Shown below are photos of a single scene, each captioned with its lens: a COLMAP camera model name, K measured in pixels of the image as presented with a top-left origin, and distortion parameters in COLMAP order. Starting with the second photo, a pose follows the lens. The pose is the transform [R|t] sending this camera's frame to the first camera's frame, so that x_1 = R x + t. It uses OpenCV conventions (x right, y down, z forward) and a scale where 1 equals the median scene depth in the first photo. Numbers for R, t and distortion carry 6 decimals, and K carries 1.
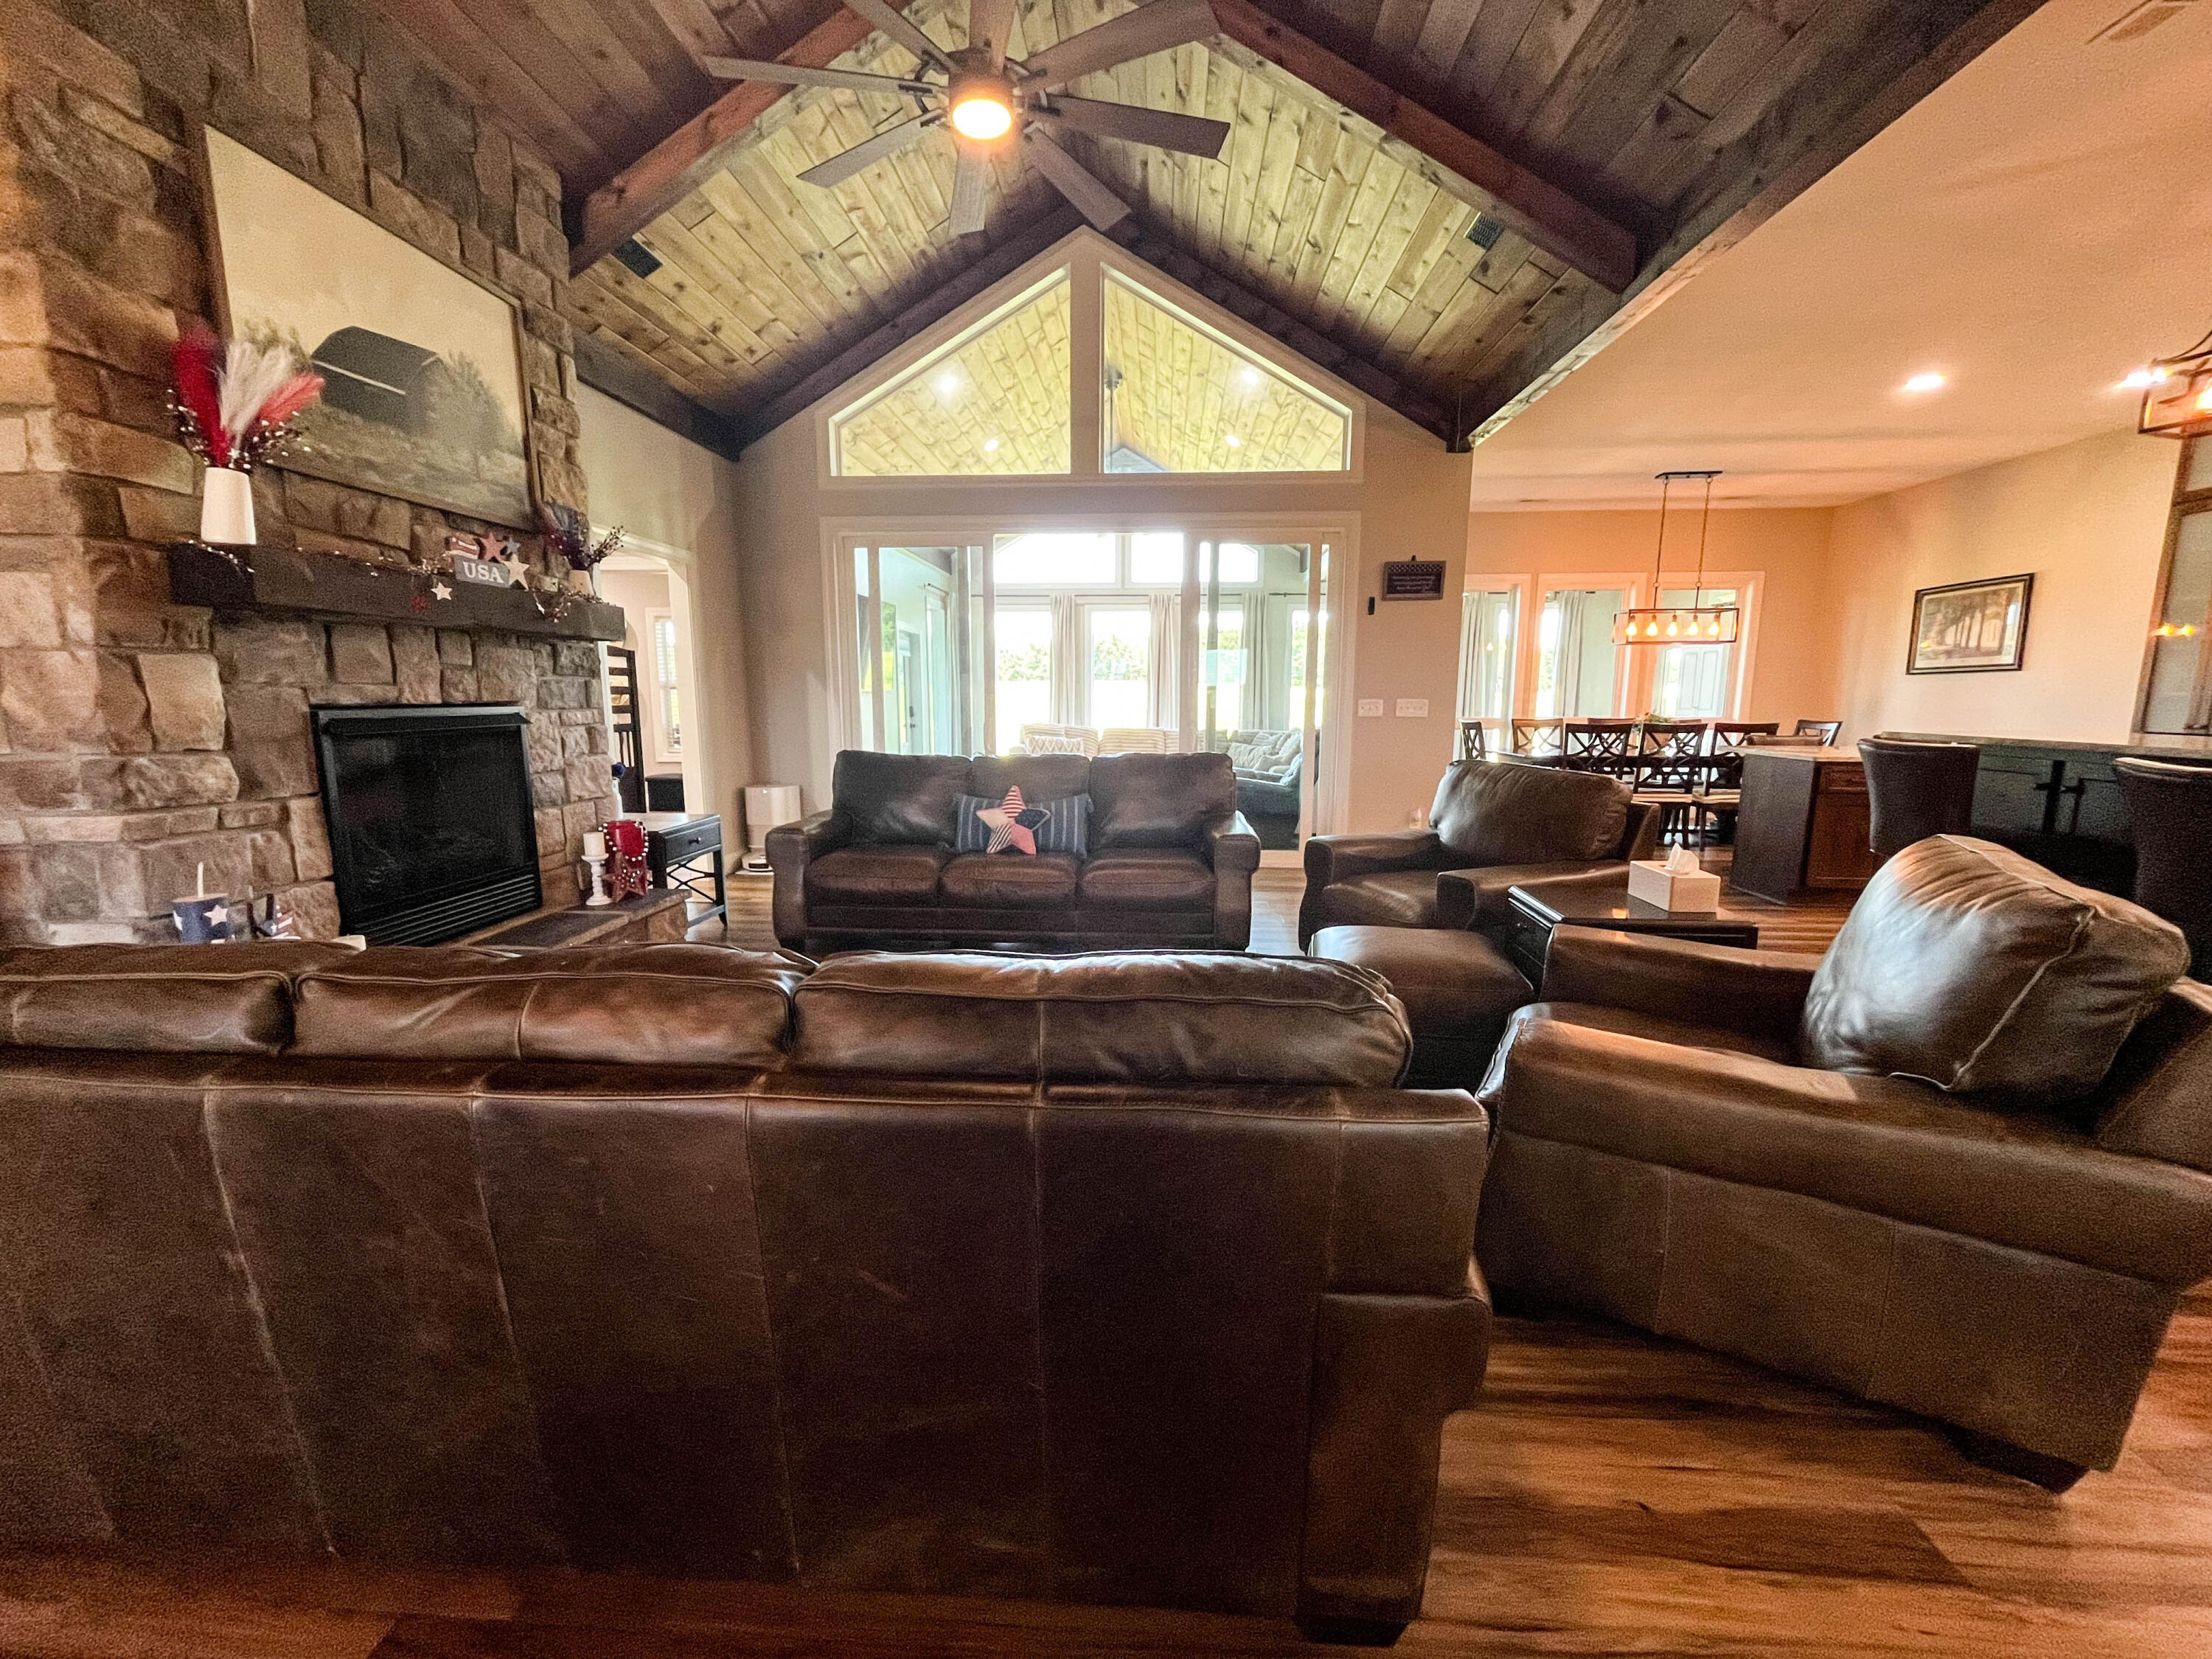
lens RADIAL K [[890.8, 0, 1104.0], [0, 890.8, 834.4], [0, 0, 1]] dist [-0.003191, -0.000101]
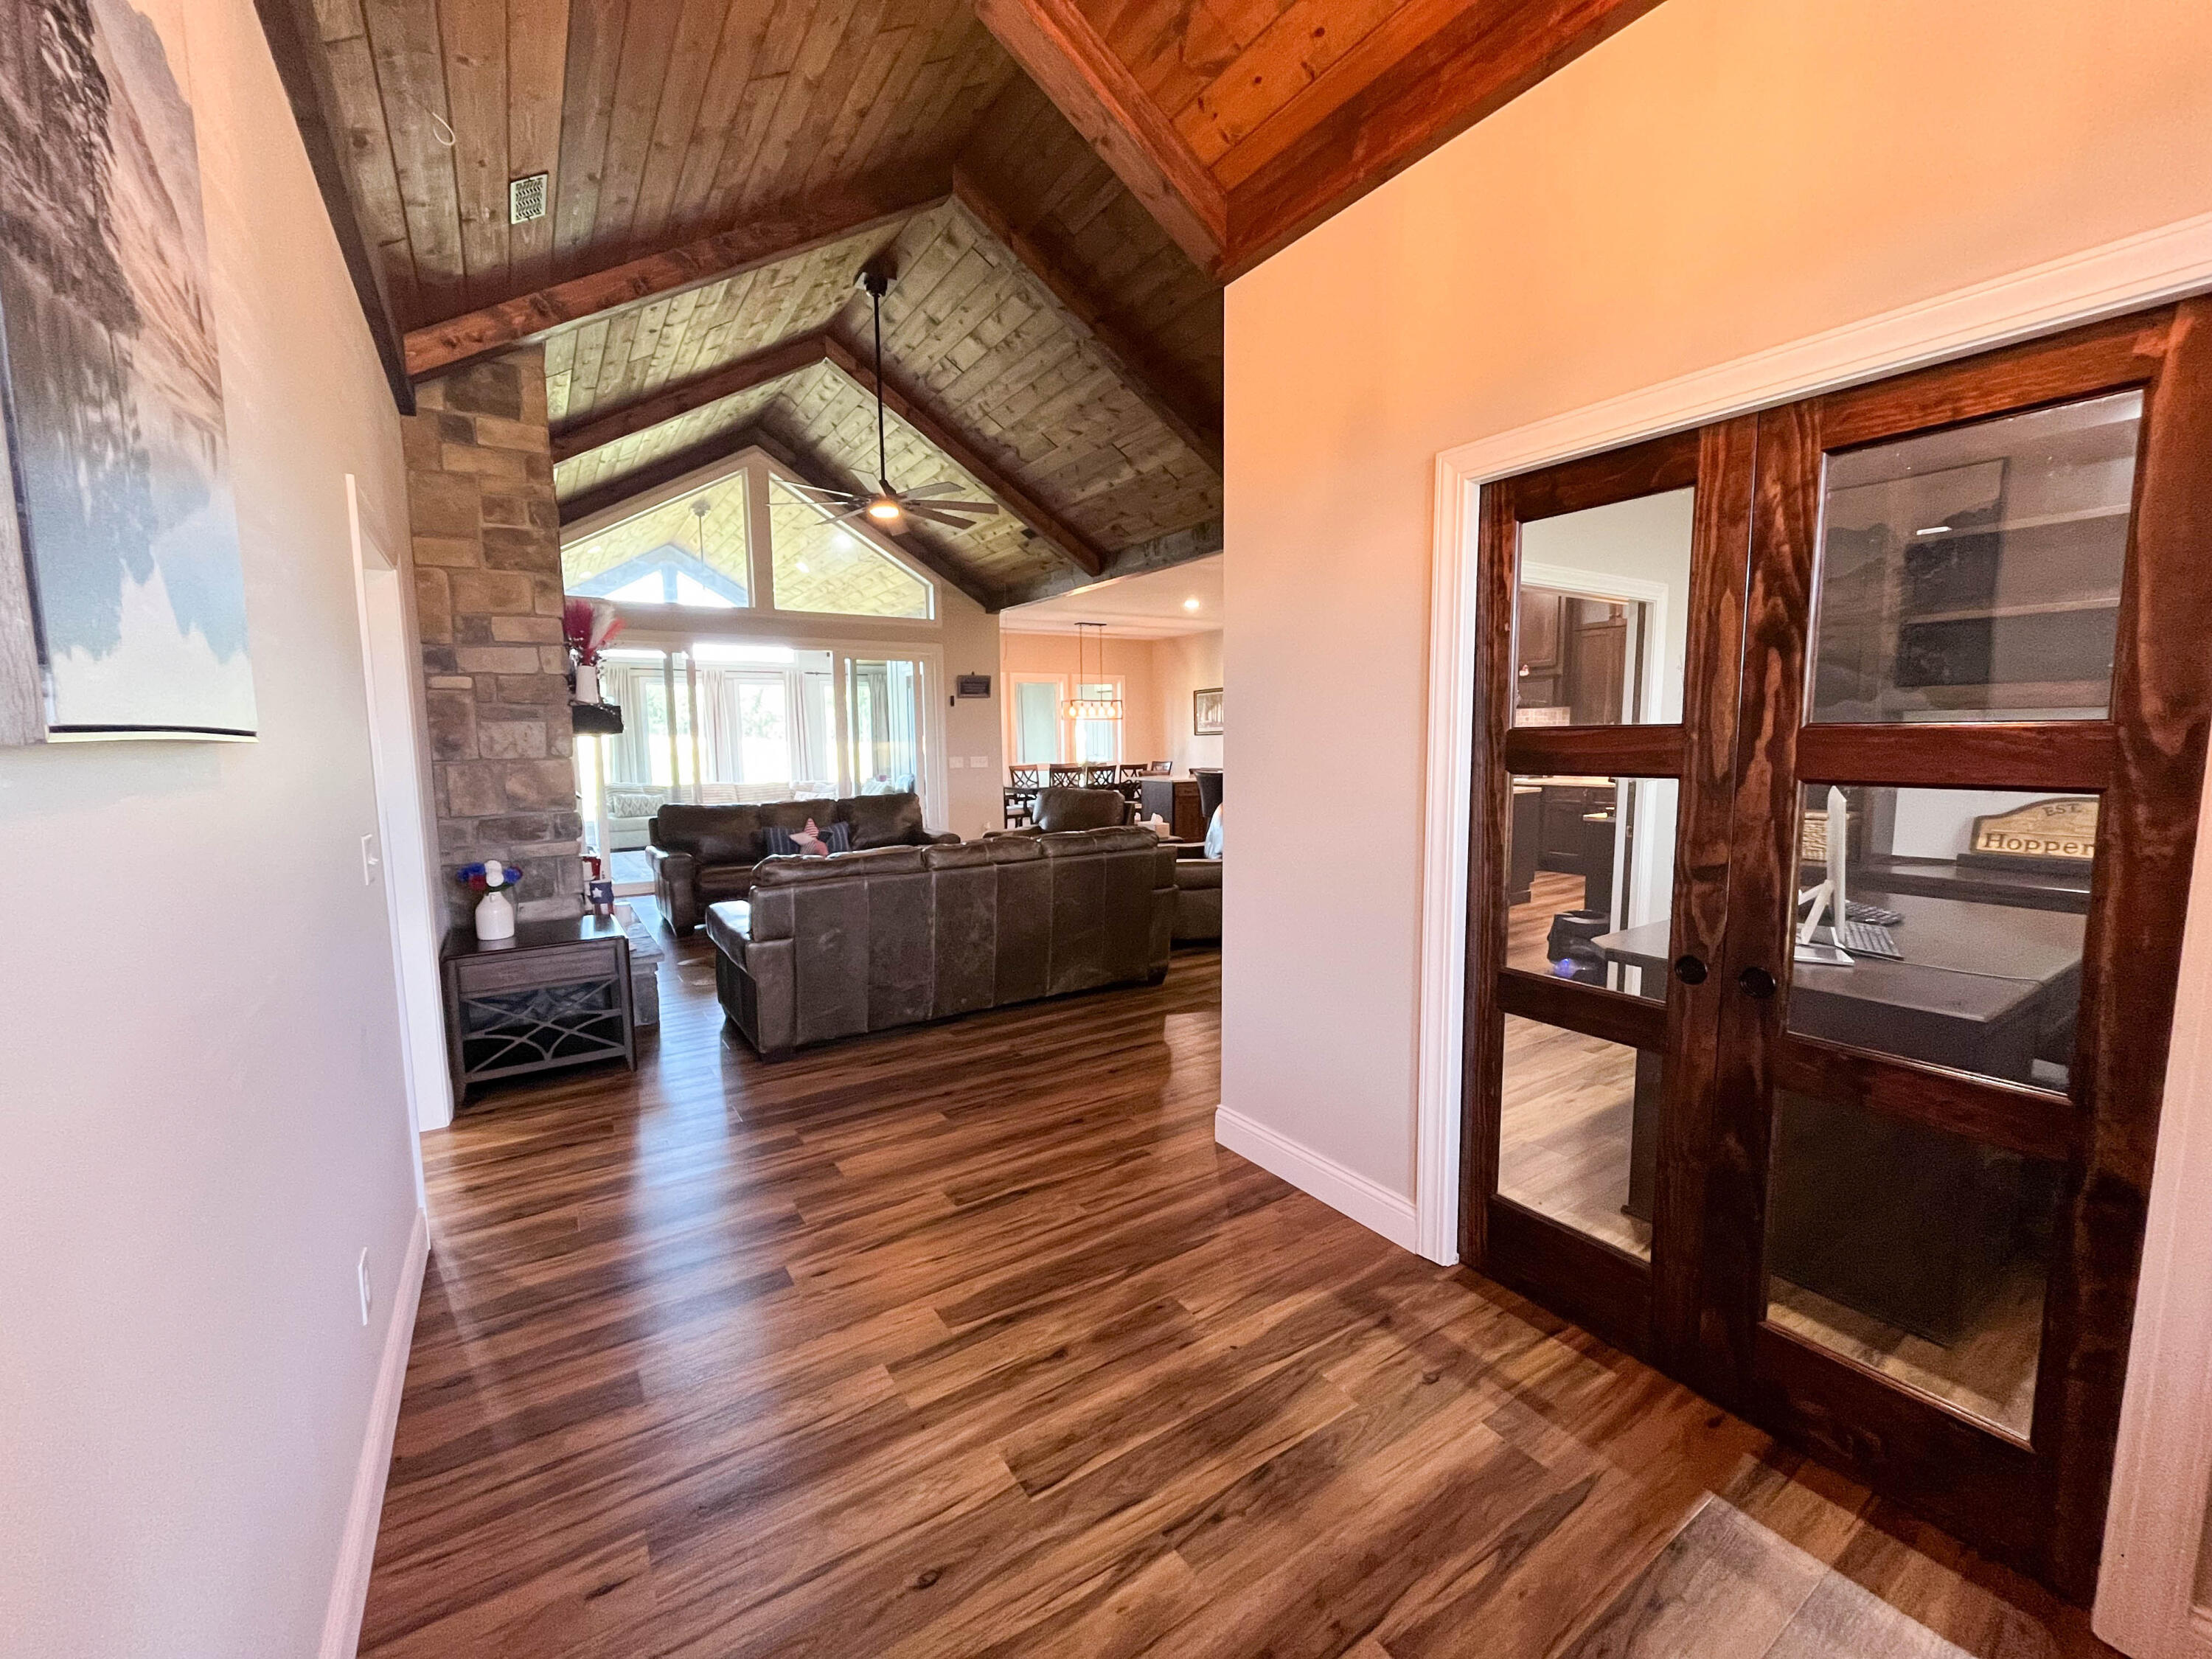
lens RADIAL K [[891.5, 0, 1106.0], [0, 891.5, 829.5], [0, 0, 1]] dist [-0.002186, 0.000022]
pose [[0.796985, -0.075780, 0.599226, -0.485205], [0.111085, 0.993565, -0.022097, 0.046669], [-0.593696, 0.084176, 0.800275, -0.470097]]
